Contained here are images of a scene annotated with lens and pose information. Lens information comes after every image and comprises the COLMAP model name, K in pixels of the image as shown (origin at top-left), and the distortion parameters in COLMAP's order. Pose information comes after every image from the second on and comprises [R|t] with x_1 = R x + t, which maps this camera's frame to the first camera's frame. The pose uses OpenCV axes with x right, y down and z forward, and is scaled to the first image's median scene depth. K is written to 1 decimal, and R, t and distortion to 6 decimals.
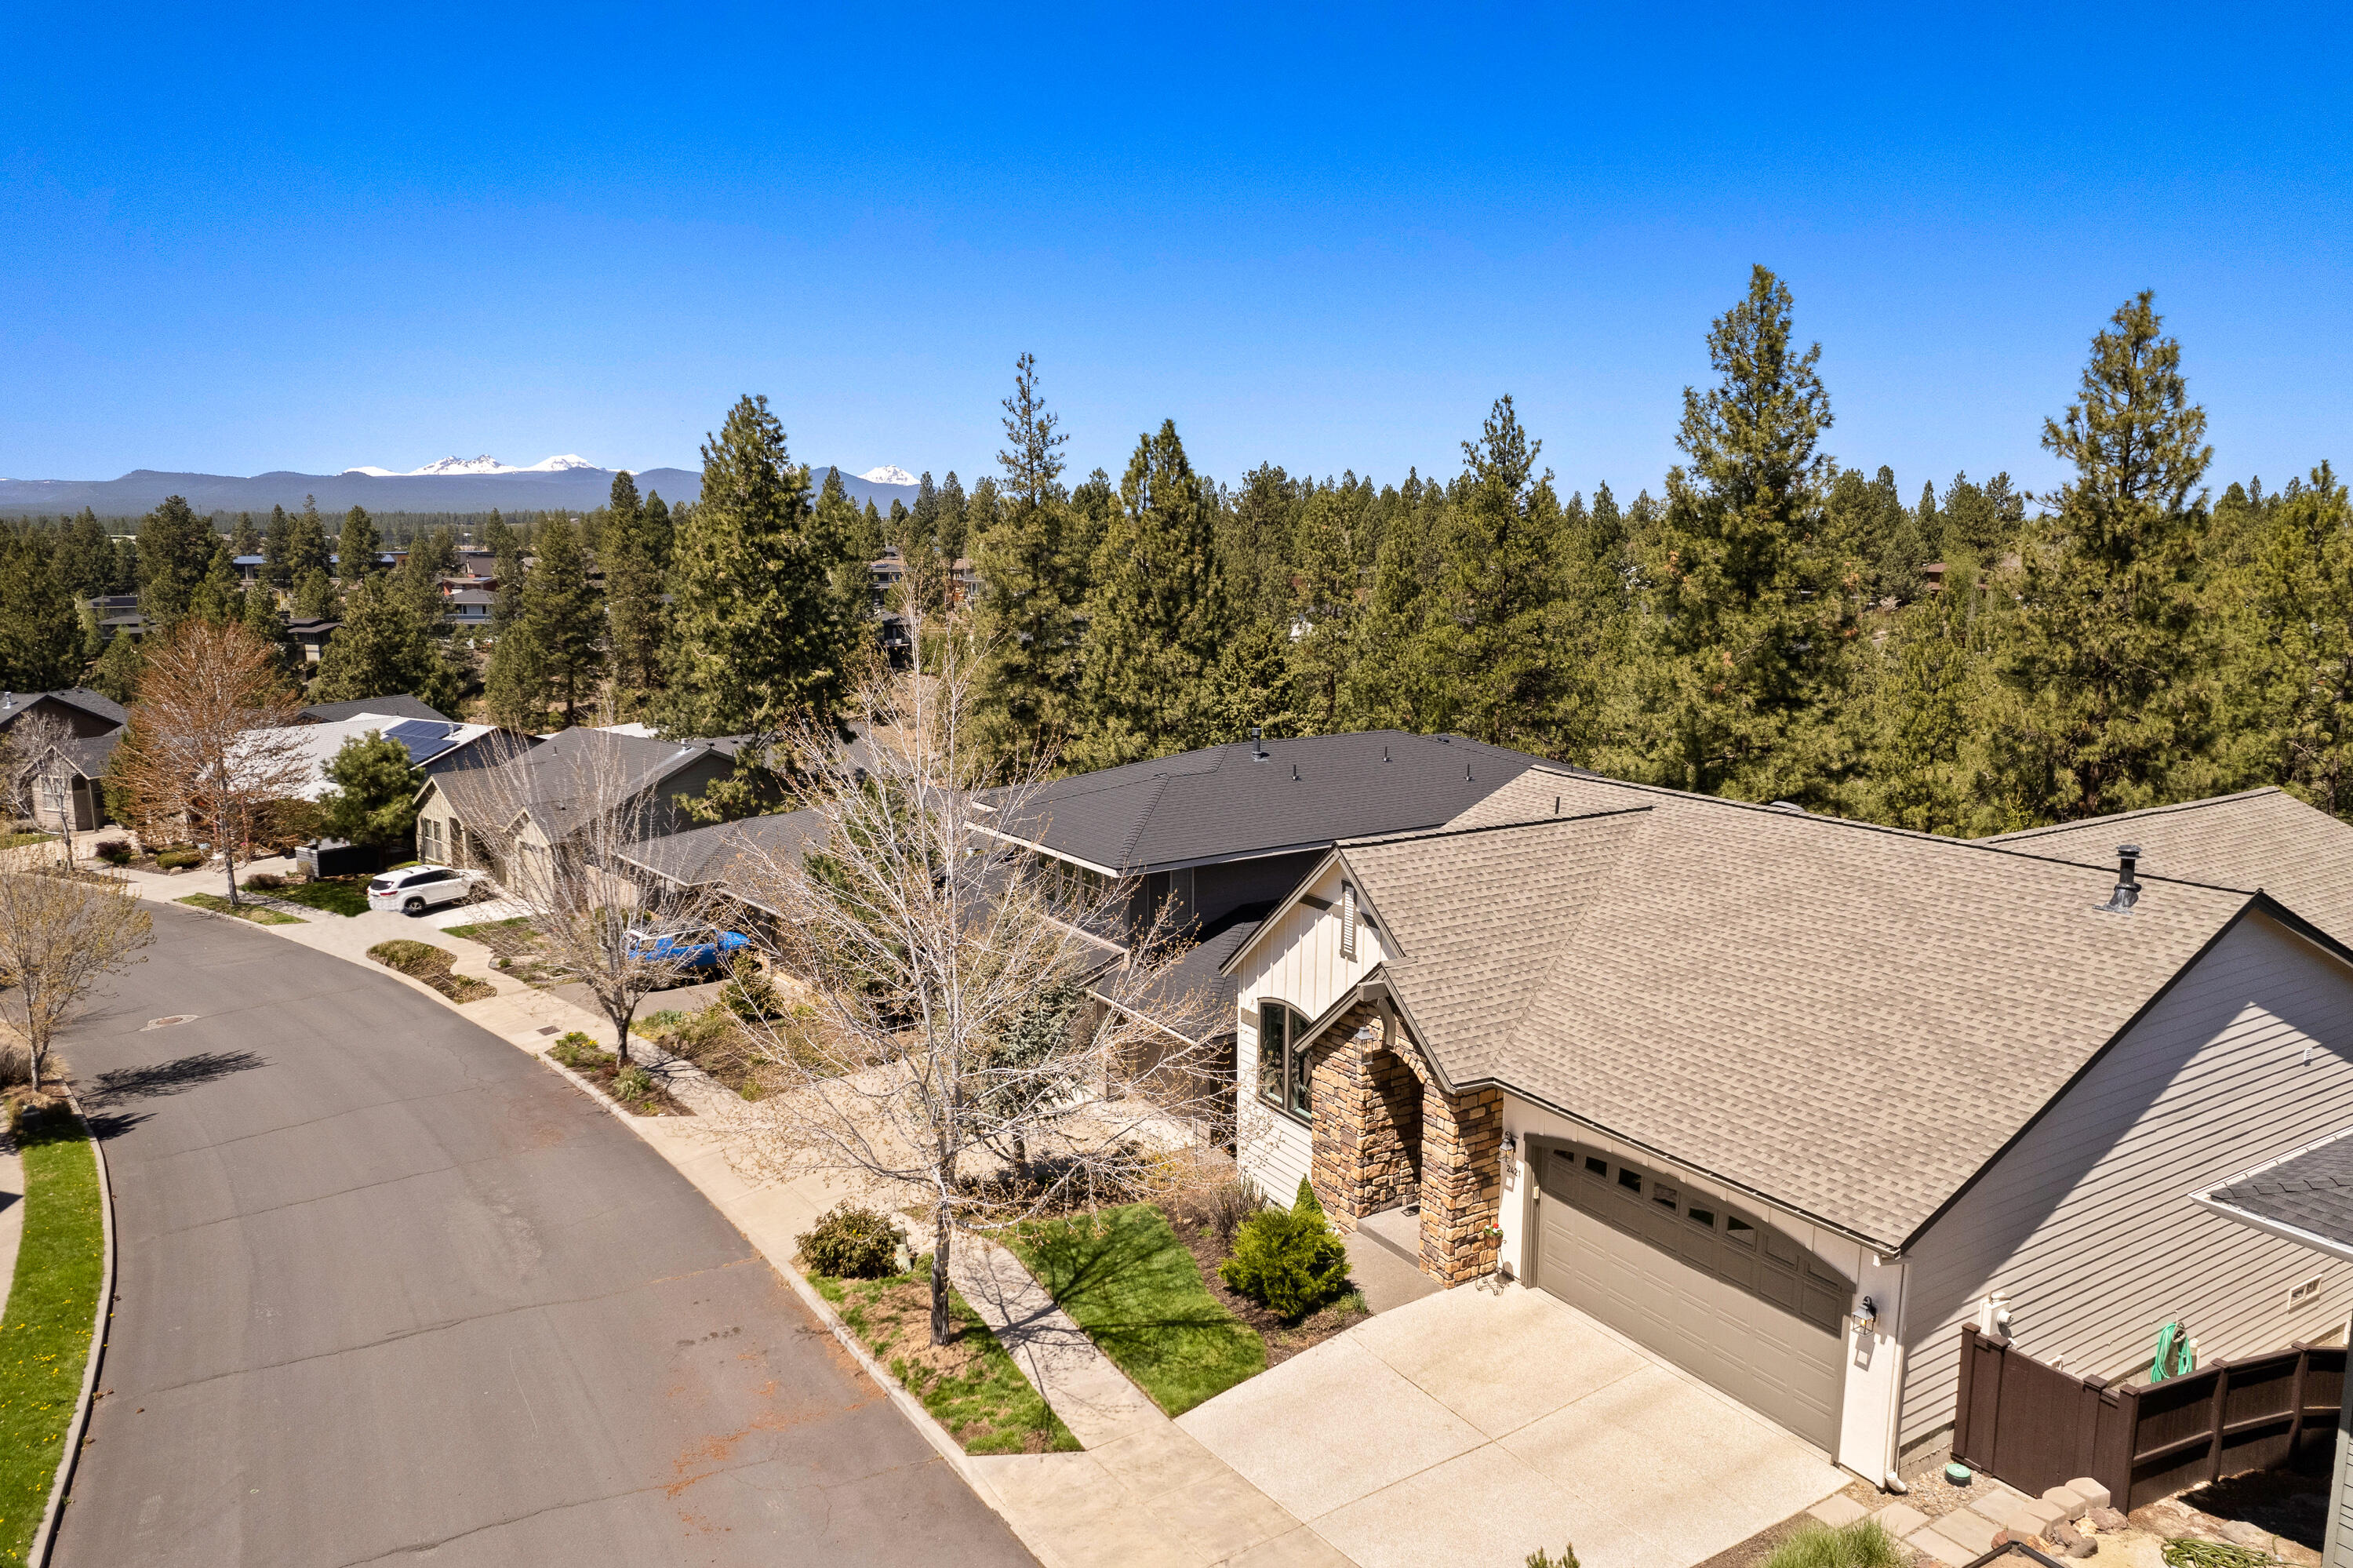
lens RADIAL K [[1523.8, 0, 1176.5], [0, 1523.8, 784.0], [0, 0, 1]] dist [-0.025012, 0.001403]
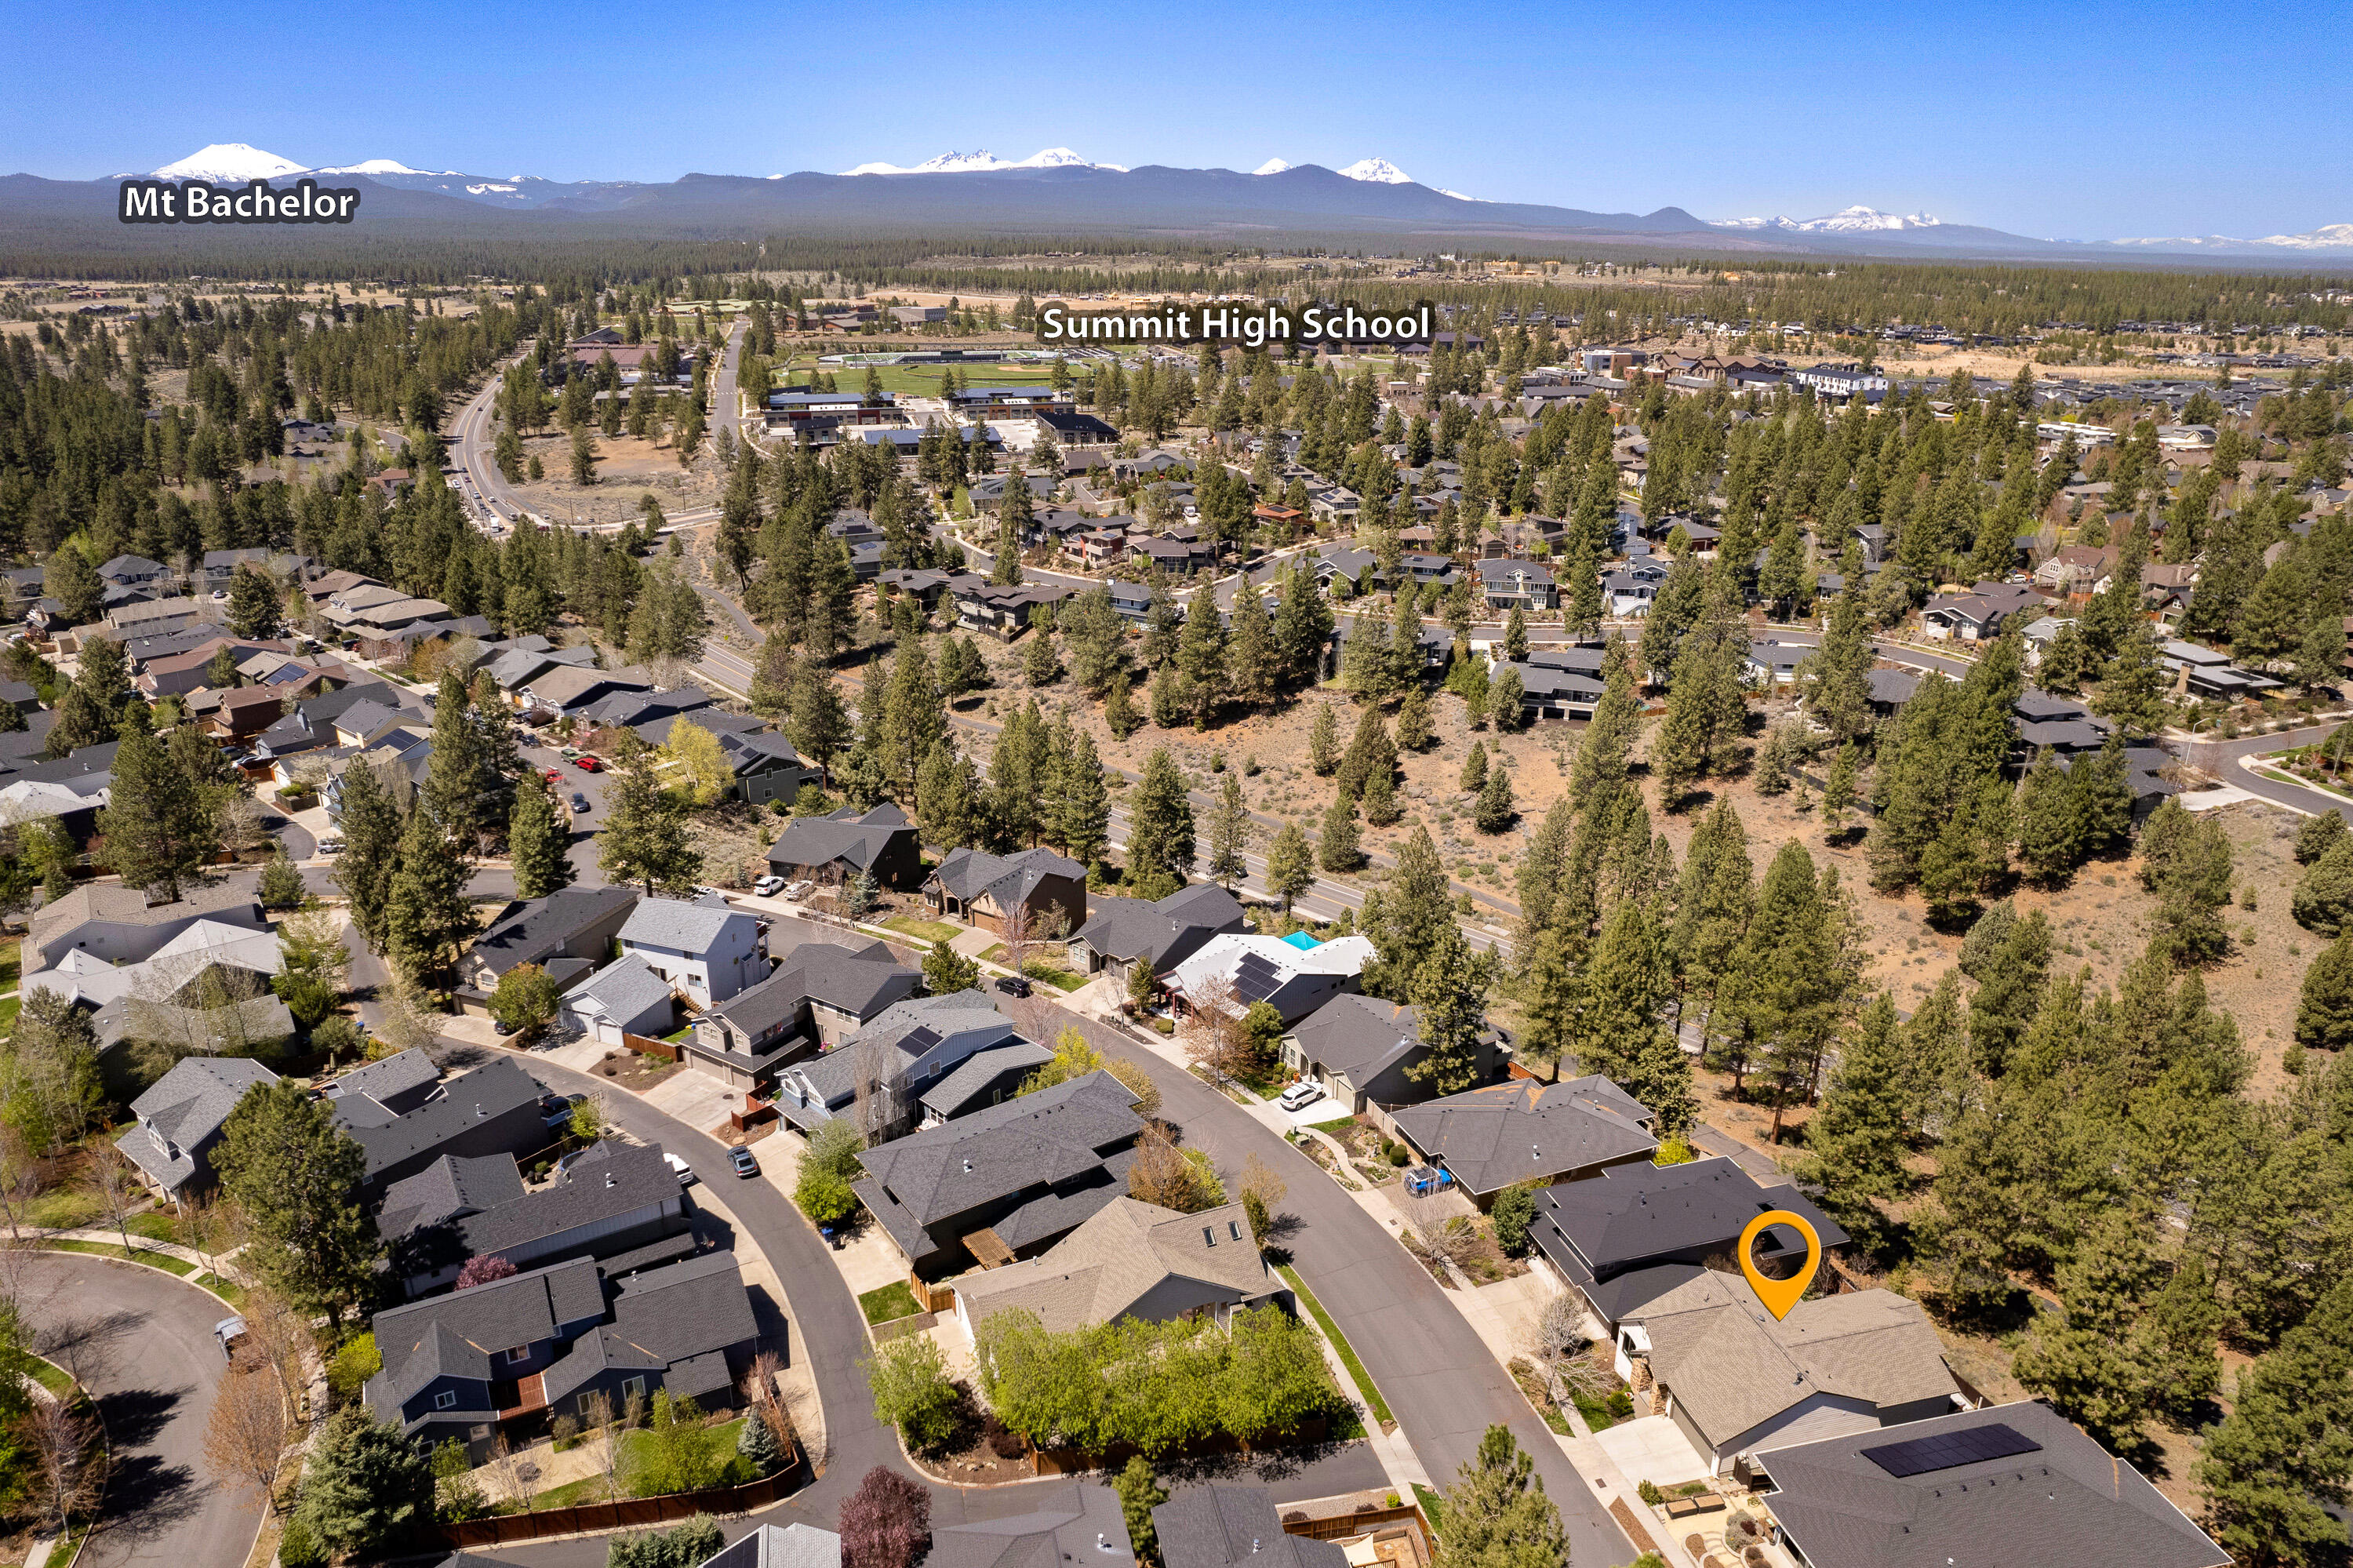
lens RADIAL K [[1523.8, 0, 1176.5], [0, 1523.8, 784.0], [0, 0, 1]] dist [-0.025012, 0.001403]
pose [[0.953638, 0.106286, -0.281565, -0.121606], [-0.054915, 0.981310, 0.184434, -2.329930], [0.295905, -0.160421, 0.941650, -3.489908]]
